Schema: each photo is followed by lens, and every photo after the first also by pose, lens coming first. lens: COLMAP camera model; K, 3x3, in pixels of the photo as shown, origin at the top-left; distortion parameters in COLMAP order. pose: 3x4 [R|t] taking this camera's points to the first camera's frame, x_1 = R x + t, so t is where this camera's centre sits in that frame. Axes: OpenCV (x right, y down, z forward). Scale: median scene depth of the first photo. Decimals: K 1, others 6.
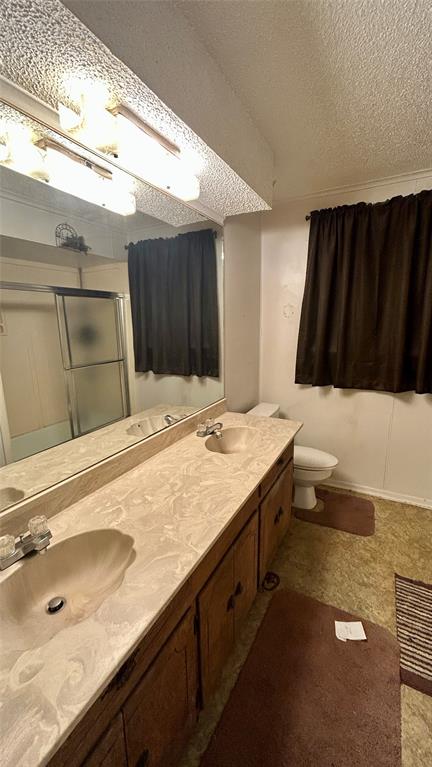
lens RADIAL K [[309.2, 0, 216.0], [0, 309.2, 383.5], [0, 0, 1]] dist [0.001481, 0.000179]
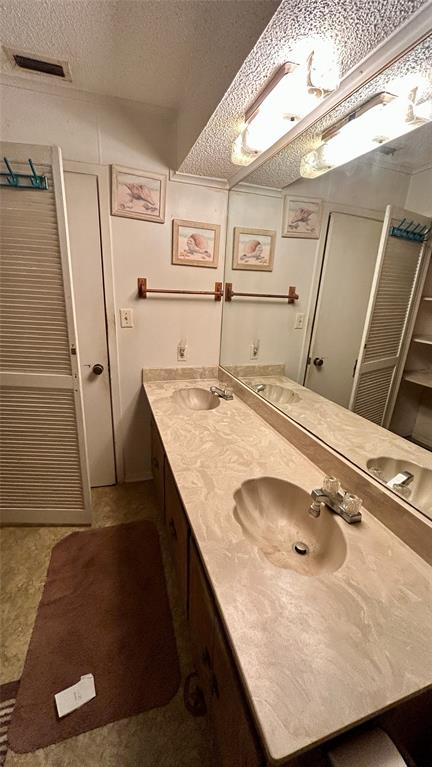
lens RADIAL K [[309.2, 0, 216.0], [0, 309.2, 383.5], [0, 0, 1]] dist [0.001481, 0.000179]
pose [[-0.688645, 0.202476, -0.696256, 0.628334], [-0.180904, 0.881881, 0.435384, -0.319264], [0.702169, 0.425781, -0.570674, 1.491350]]
